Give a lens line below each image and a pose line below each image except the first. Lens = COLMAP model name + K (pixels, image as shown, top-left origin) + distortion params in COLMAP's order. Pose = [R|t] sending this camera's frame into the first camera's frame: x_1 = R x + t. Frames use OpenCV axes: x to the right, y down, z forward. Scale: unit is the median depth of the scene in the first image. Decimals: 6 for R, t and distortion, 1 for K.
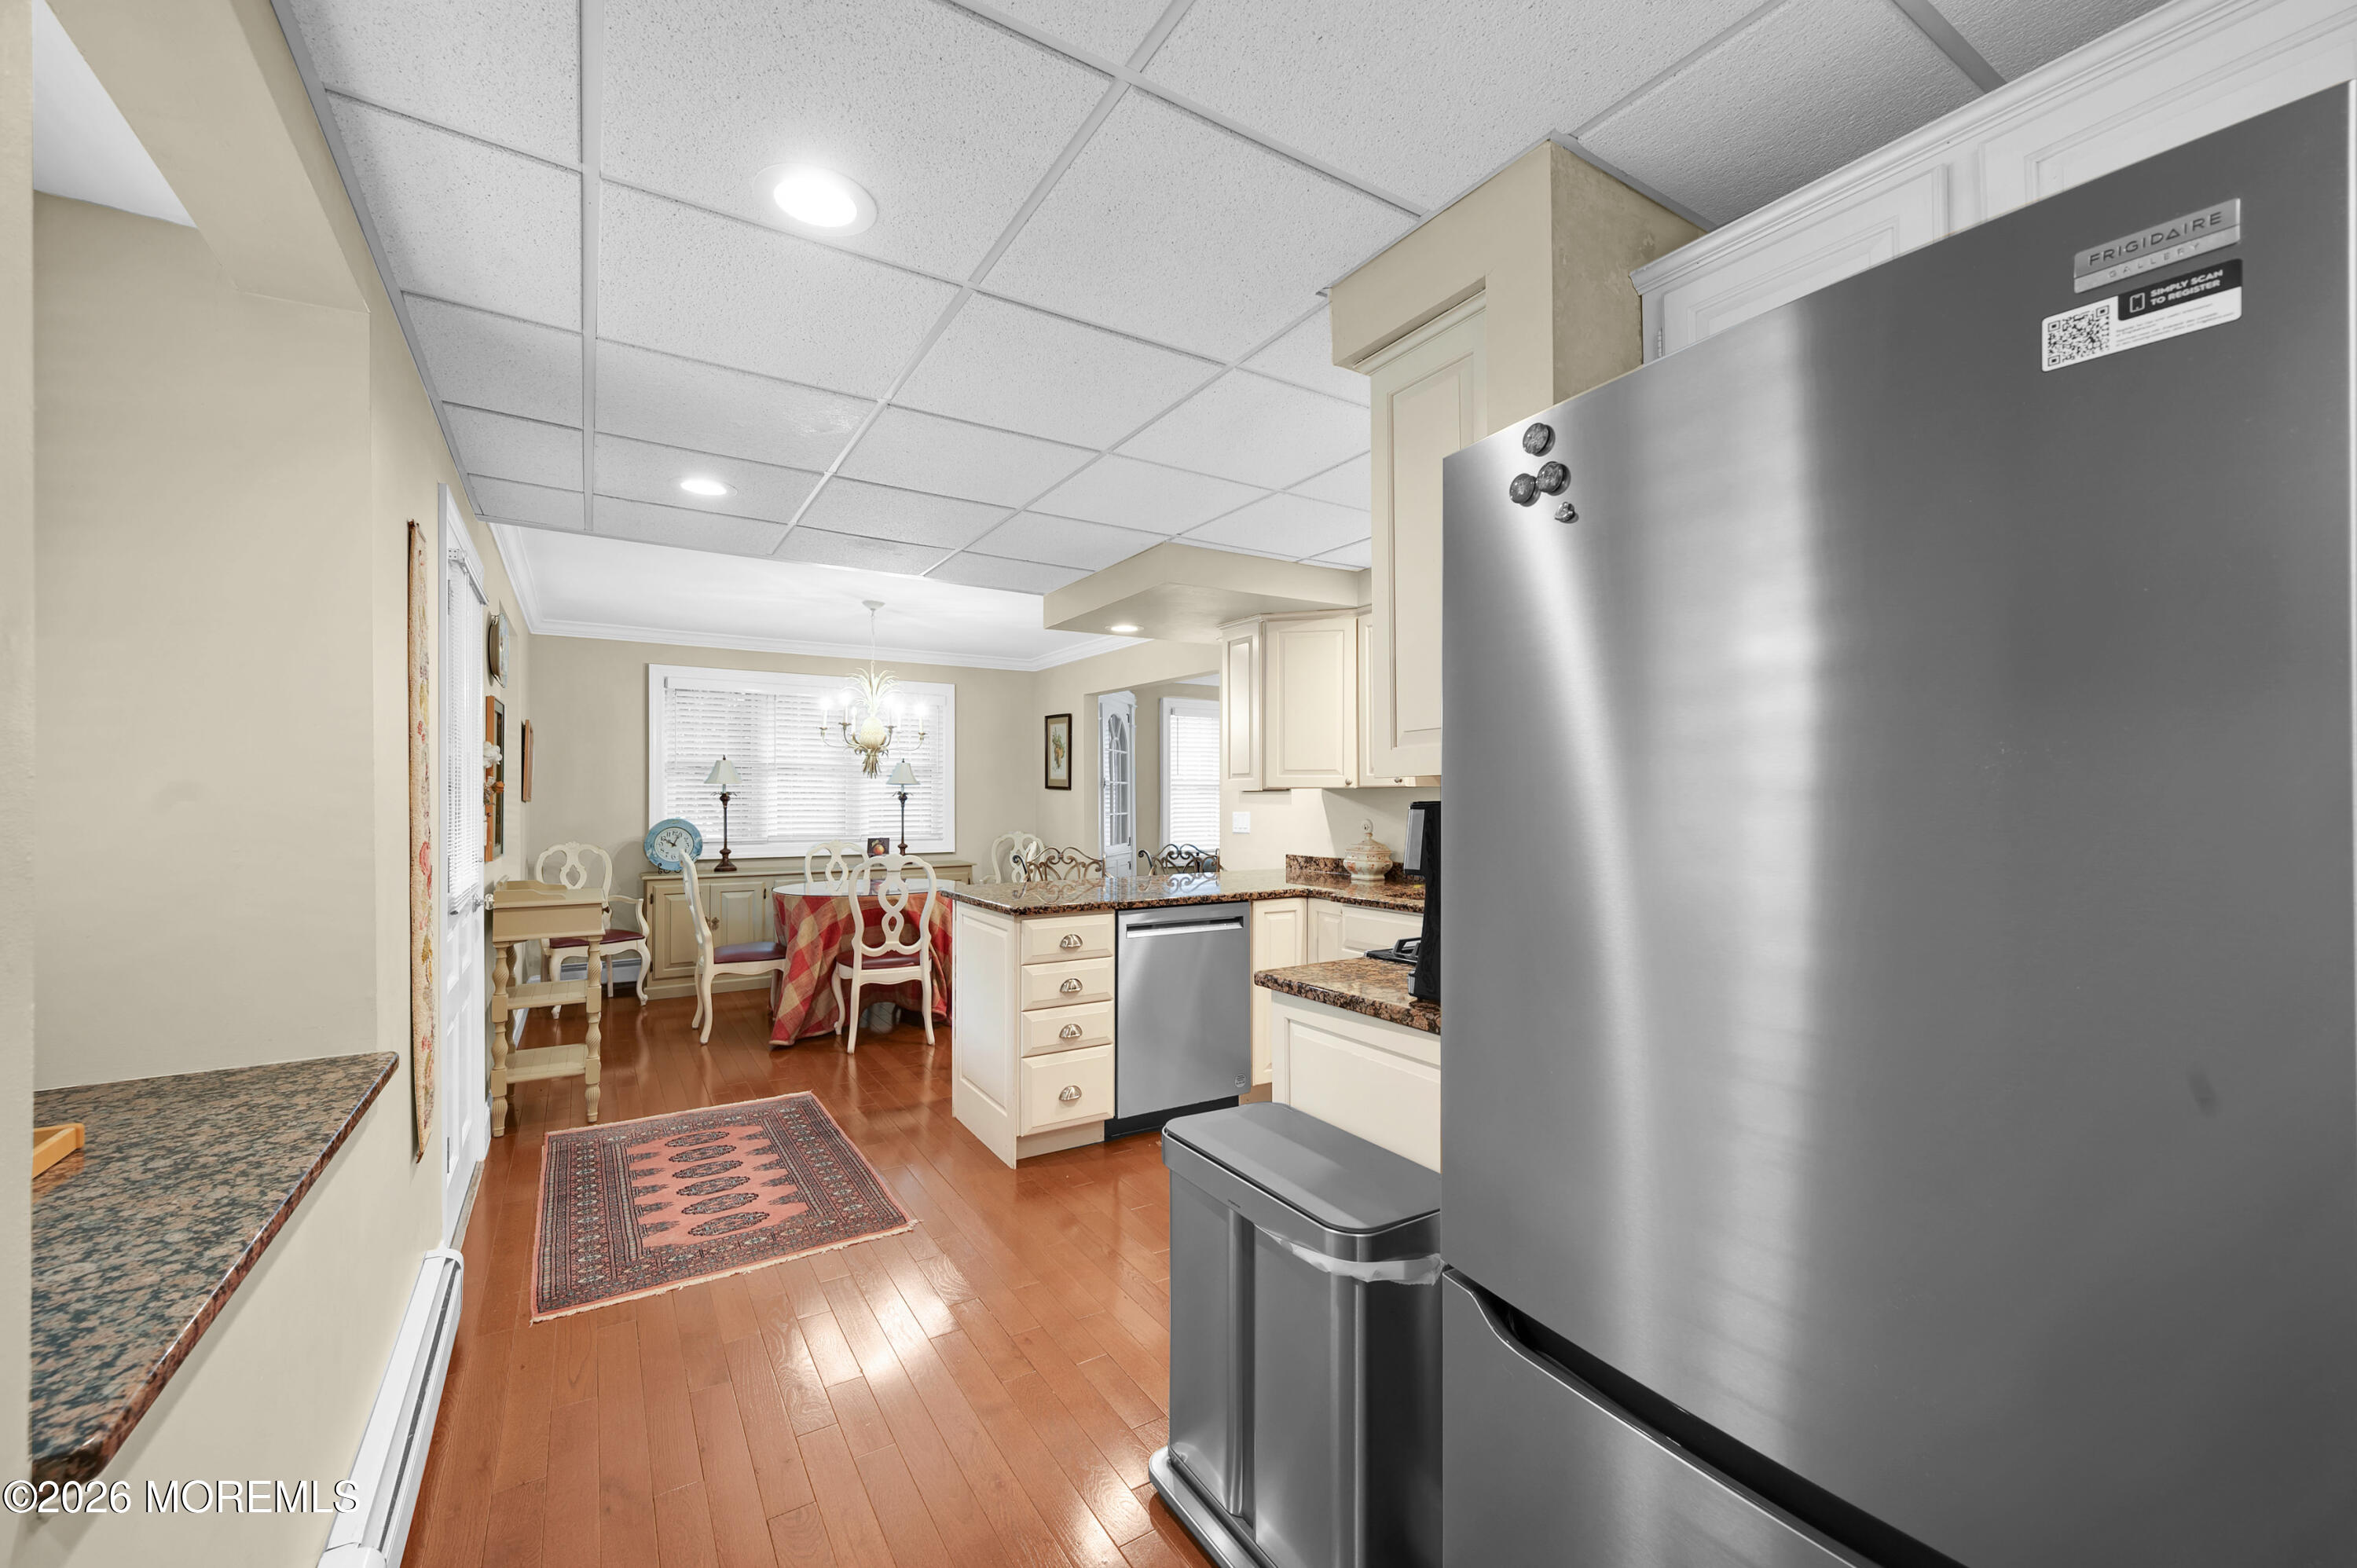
lens RADIAL K [[936.6, 0, 1187.9], [0, 936.6, 790.5], [0, 0, 1]] dist [-0.001055, -0.000162]
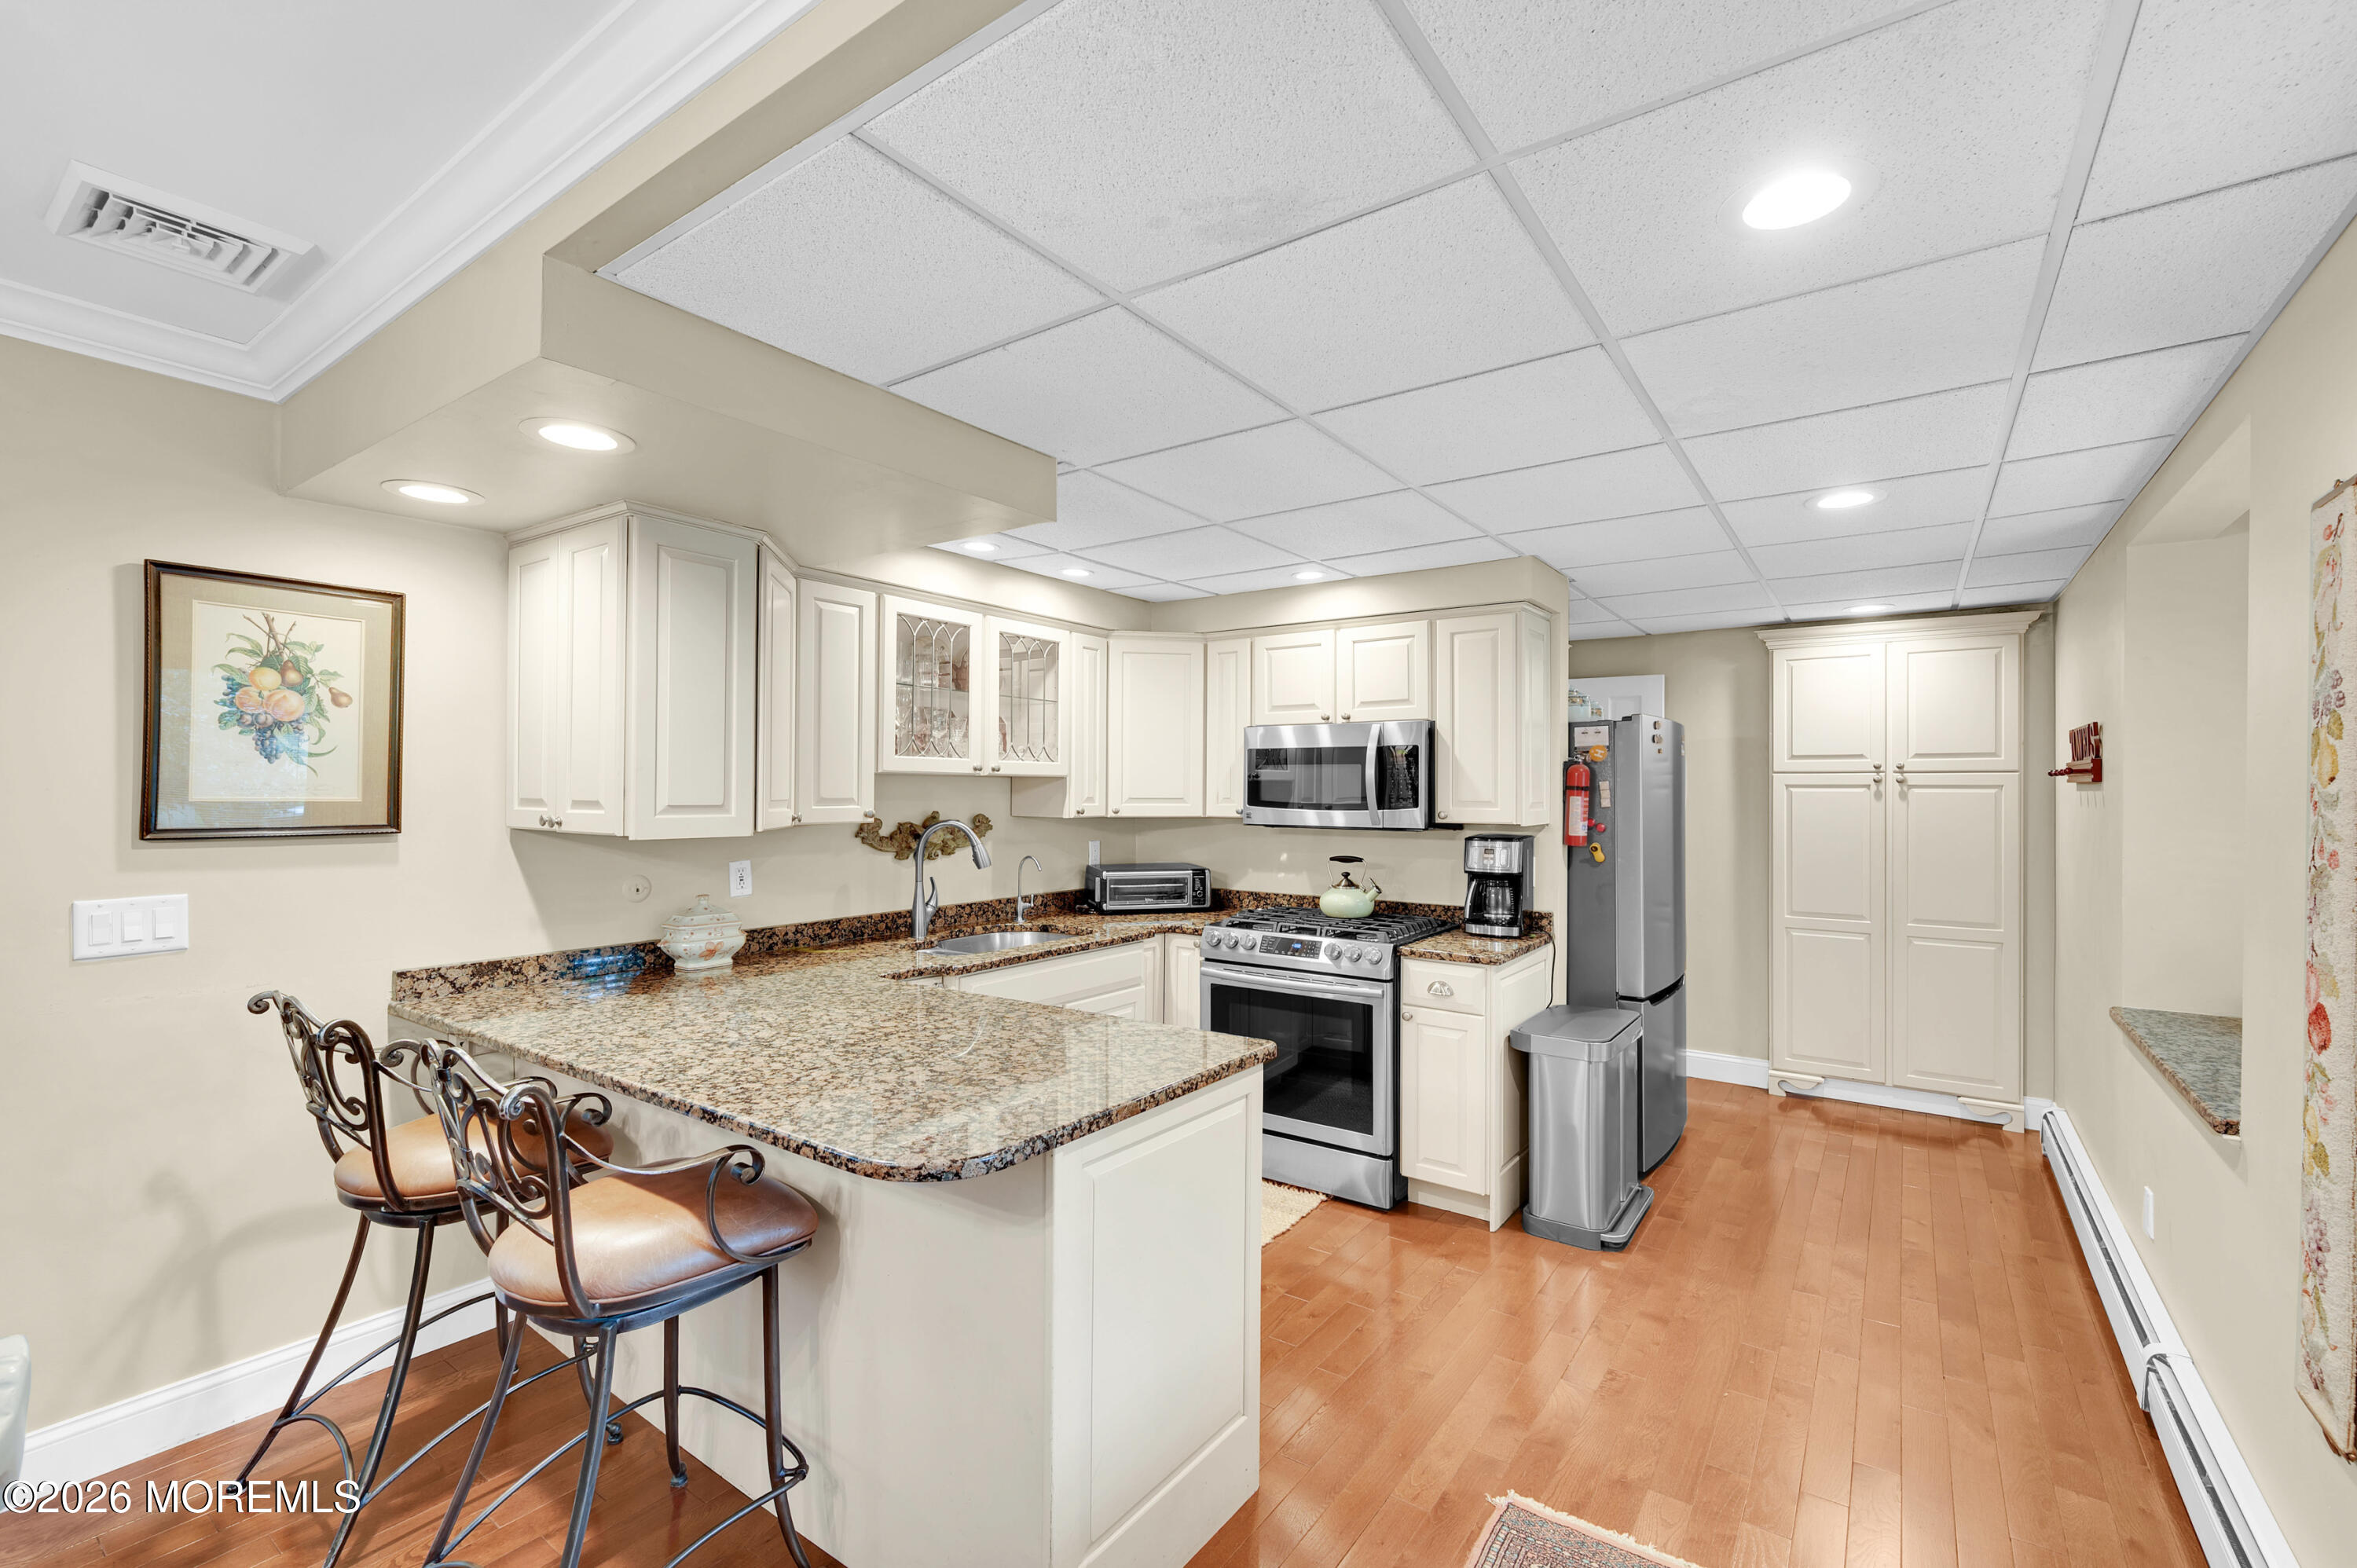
lens RADIAL K [[936.6, 0, 1187.9], [0, 936.6, 790.5], [0, 0, 1]] dist [-0.001055, -0.000162]
pose [[-0.350563, 0.006138, 0.936519, -0.486809], [-0.006726, 0.999936, -0.009072, -0.020919], [-0.936515, -0.009479, -0.350499, 0.834924]]
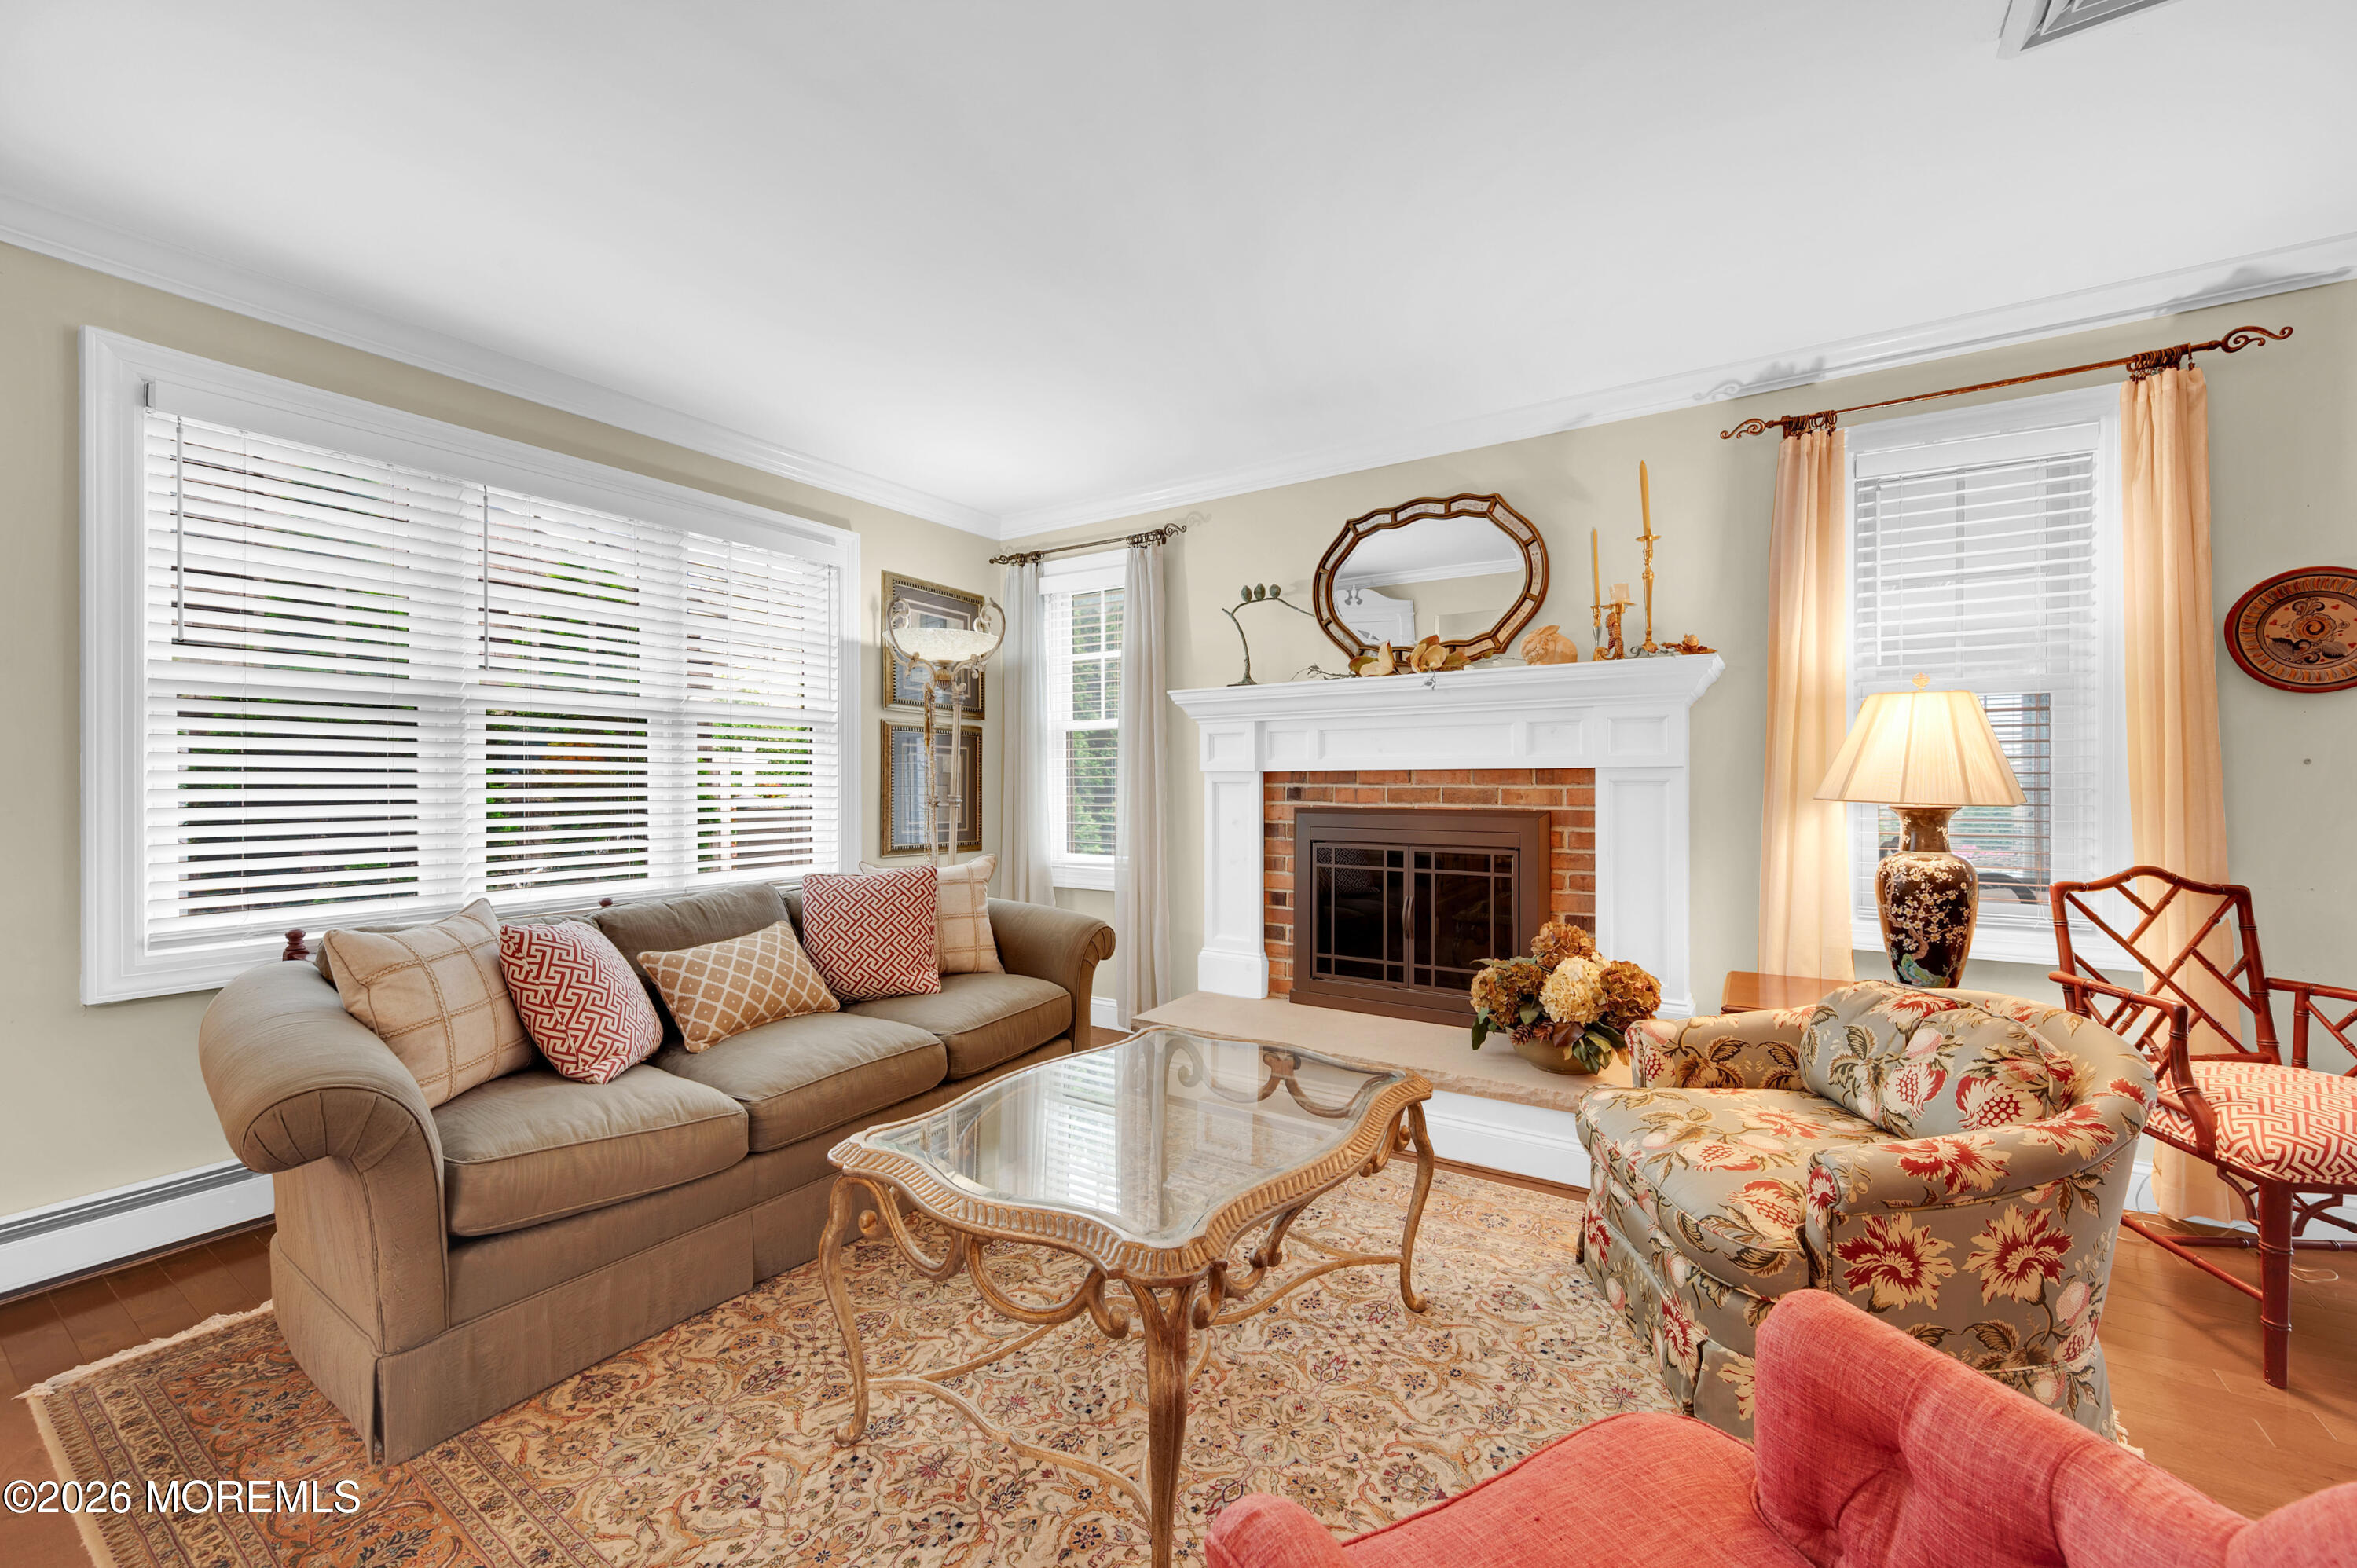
lens RADIAL K [[931.3, 0, 1186.0], [0, 931.3, 785.8], [0, 0, 1]] dist [-0.000043, 0.000191]
pose [[0.907116, -0.002405, 0.420873, 0.240597], [-0.001275, 0.999963, 0.008463, 0.036444], [-0.420878, -0.008214, 0.907080, 1.150624]]
